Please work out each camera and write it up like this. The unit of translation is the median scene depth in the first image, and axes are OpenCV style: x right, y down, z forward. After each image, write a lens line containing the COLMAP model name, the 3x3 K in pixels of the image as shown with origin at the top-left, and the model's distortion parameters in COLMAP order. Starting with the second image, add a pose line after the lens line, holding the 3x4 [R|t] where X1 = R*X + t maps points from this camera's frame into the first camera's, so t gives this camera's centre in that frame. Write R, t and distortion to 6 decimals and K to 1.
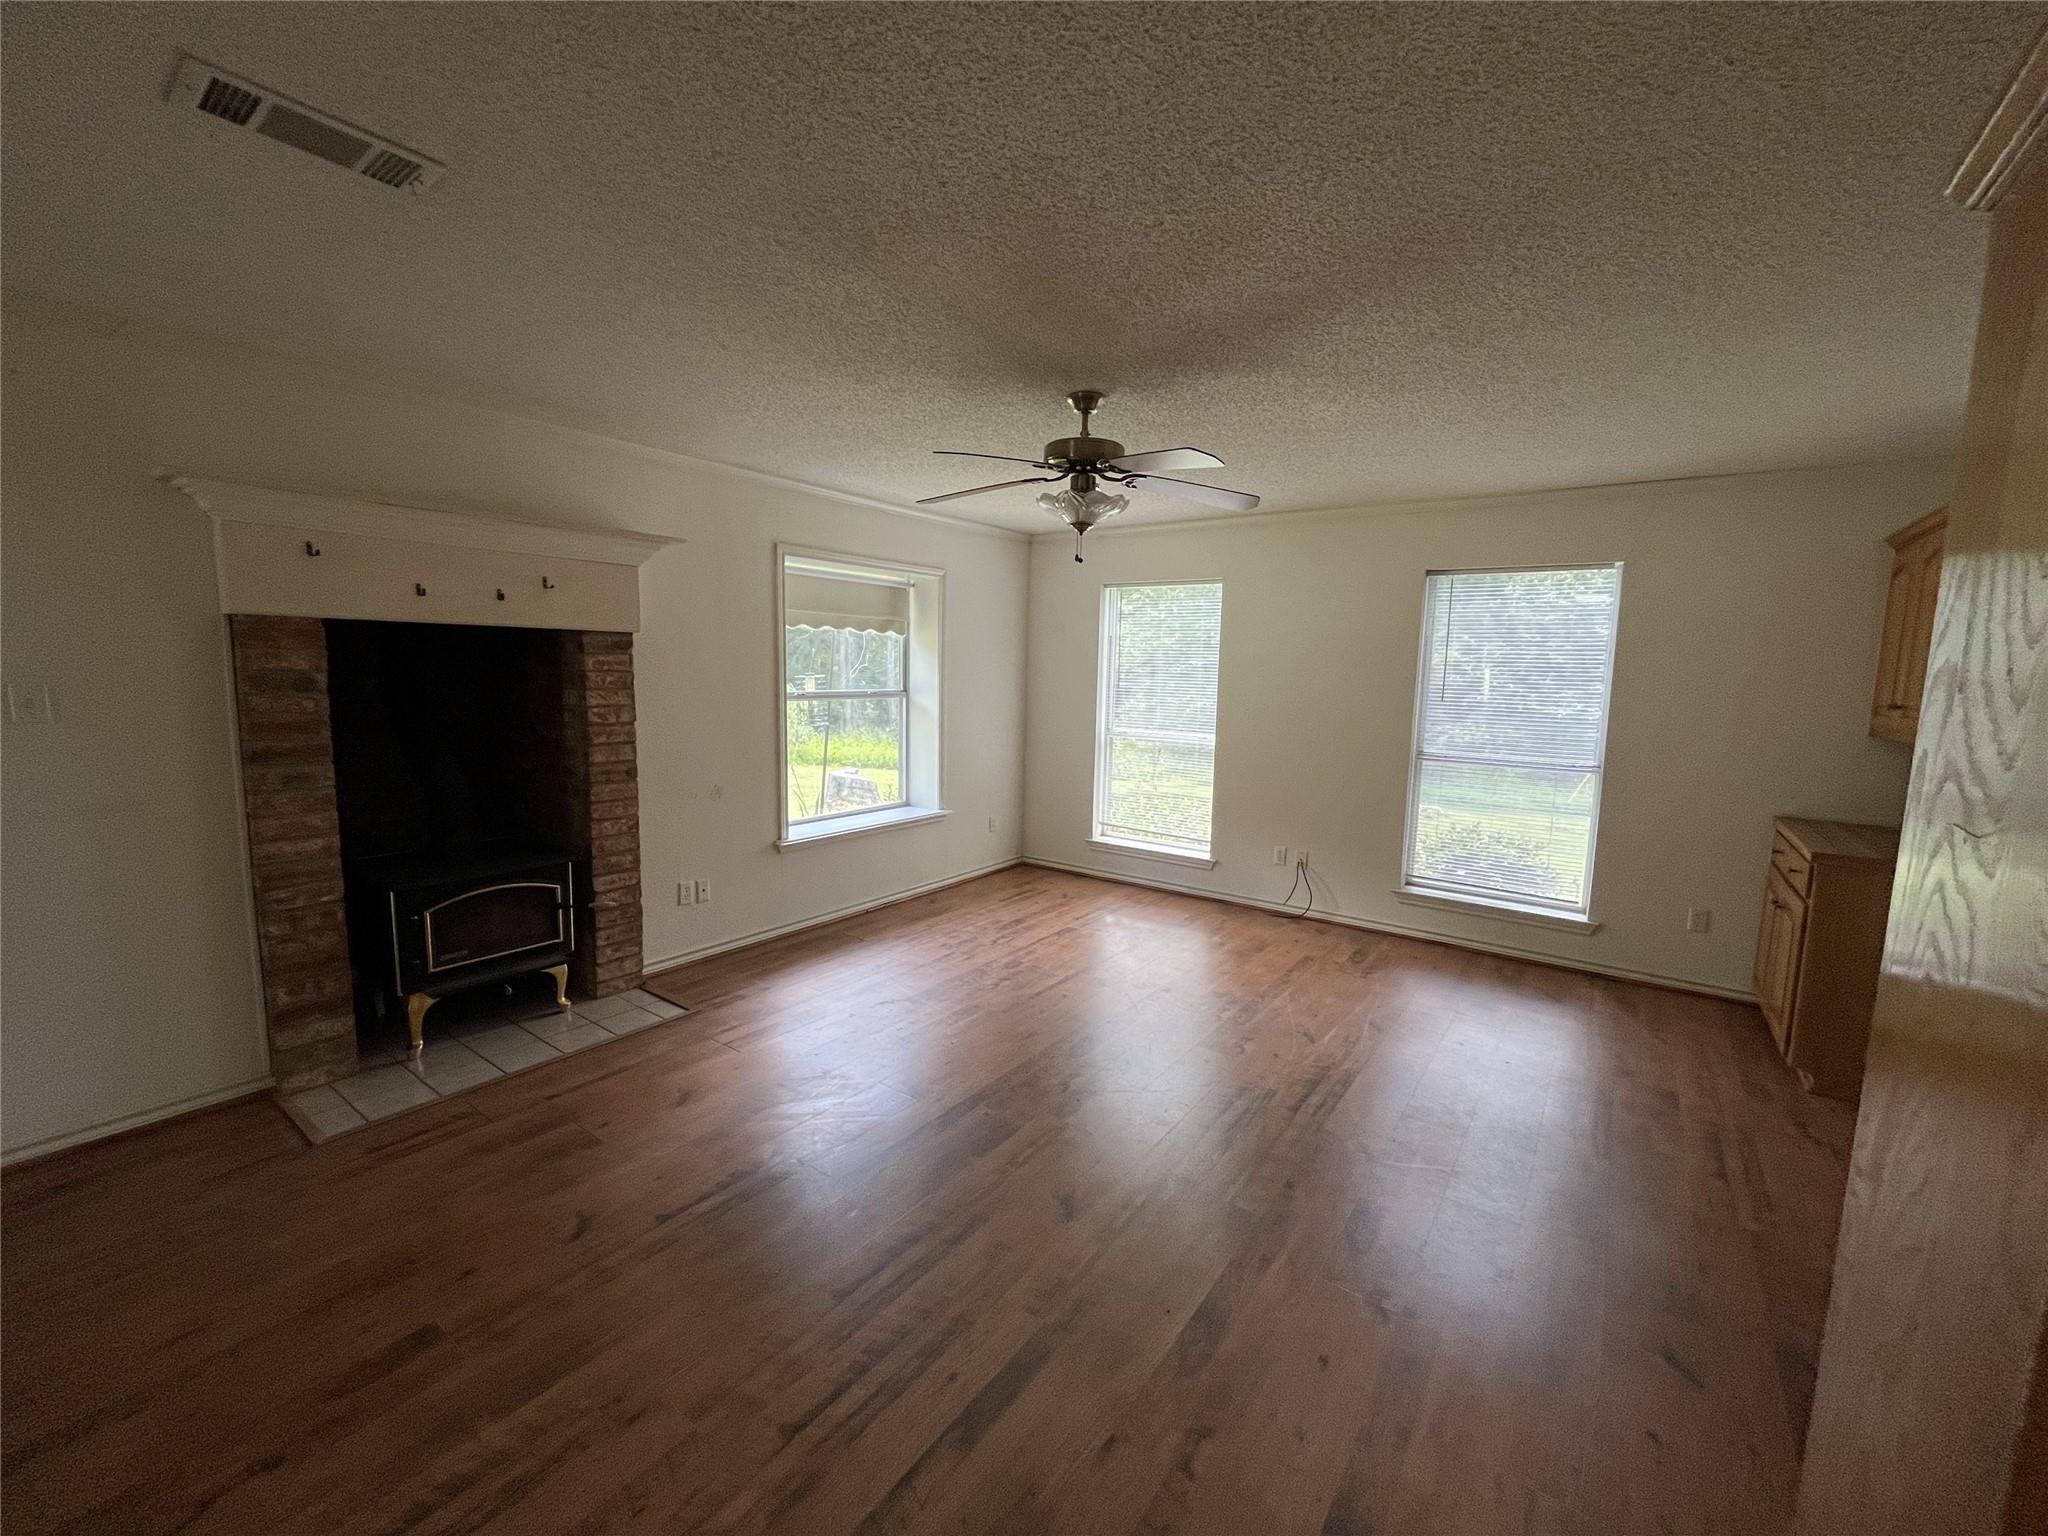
lens RADIAL K [[825.7, 0, 1027.6], [0, 825.7, 775.6], [0, 0, 1]] dist [-0.002068, -0.000124]
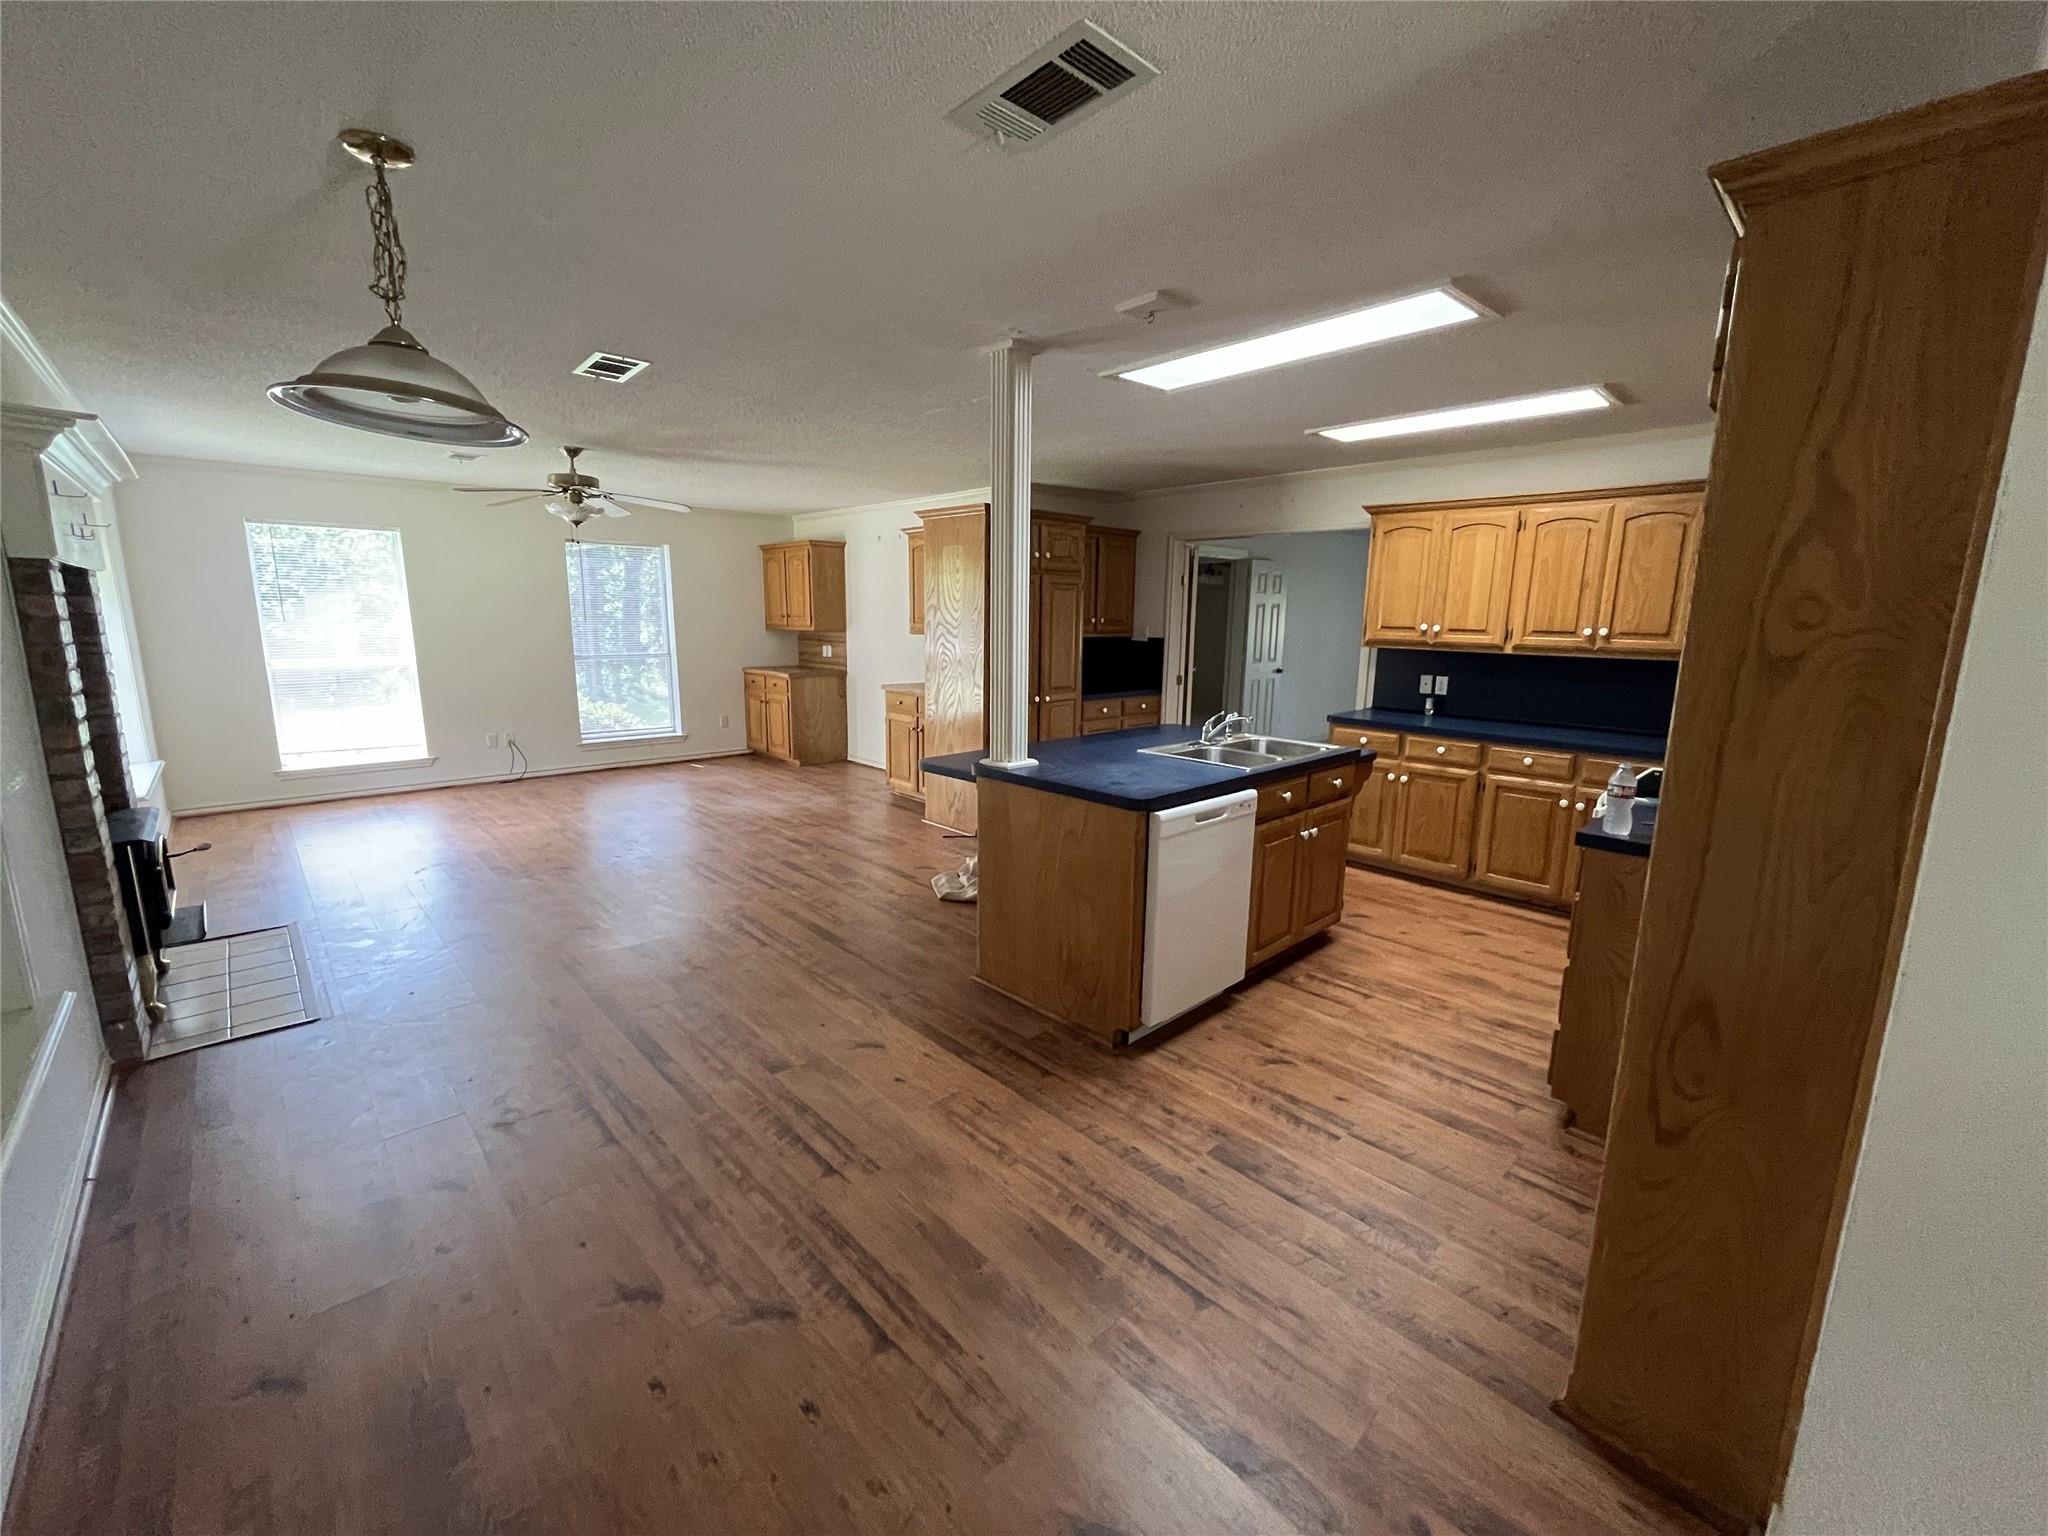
lens RADIAL K [[825.7, 0, 1029.8], [0, 825.7, 764.1], [0, 0, 1]] dist [-0.002068, -0.000124]
pose [[0.192184, -0.204021, 0.959917, -0.974870], [0.125075, 0.975266, 0.182242, -0.001372], [-0.973356, 0.085038, 0.212949, -0.166473]]
